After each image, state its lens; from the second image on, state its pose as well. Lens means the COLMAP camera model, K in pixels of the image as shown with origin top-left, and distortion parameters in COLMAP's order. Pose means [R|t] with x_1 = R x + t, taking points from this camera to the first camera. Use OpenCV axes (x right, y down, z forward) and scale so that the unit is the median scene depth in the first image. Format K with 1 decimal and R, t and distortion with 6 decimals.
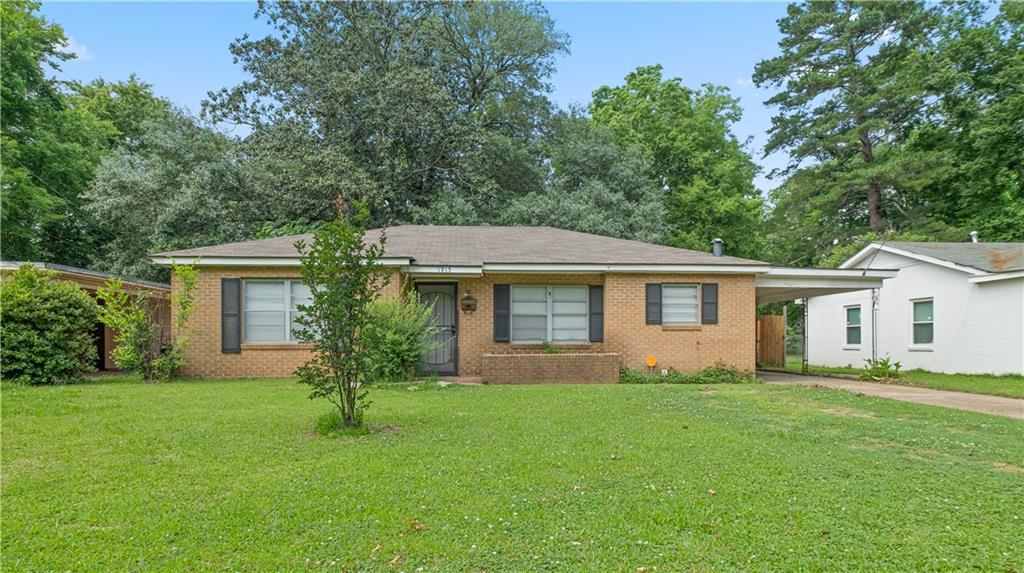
lens RADIAL K [[561.9, 0, 511.3], [0, 561.9, 324.8], [0, 0, 1]] dist [-0.006237, -0.000831]
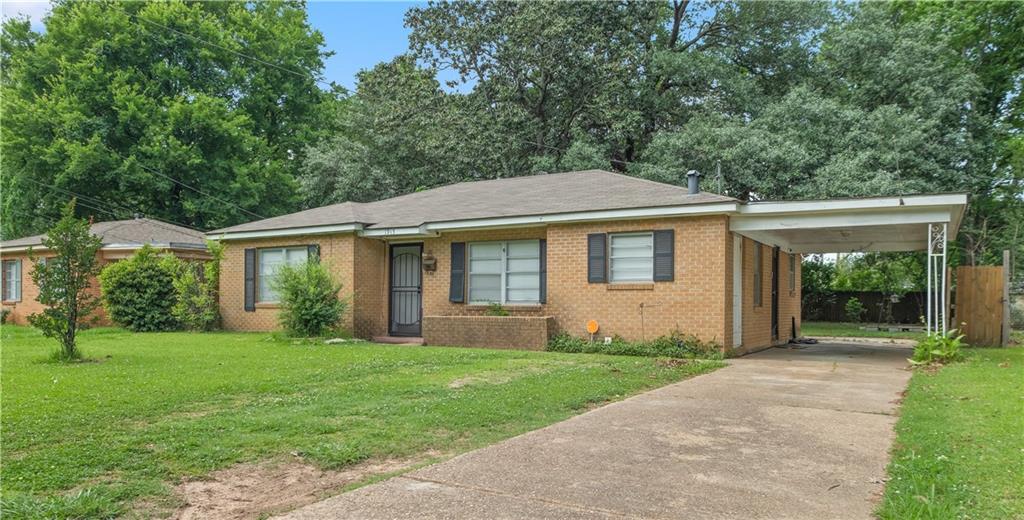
lens RADIAL K [[698.1, 0, 512.0], [0, 698.1, 265.8], [0, 0, 1]] dist [-0.001153, 0.000311]
pose [[0.827617, -0.024762, -0.560747, 0.727181], [0.009585, 0.999504, -0.029991, 0.003679], [0.561212, 0.019447, 0.827444, 0.068385]]
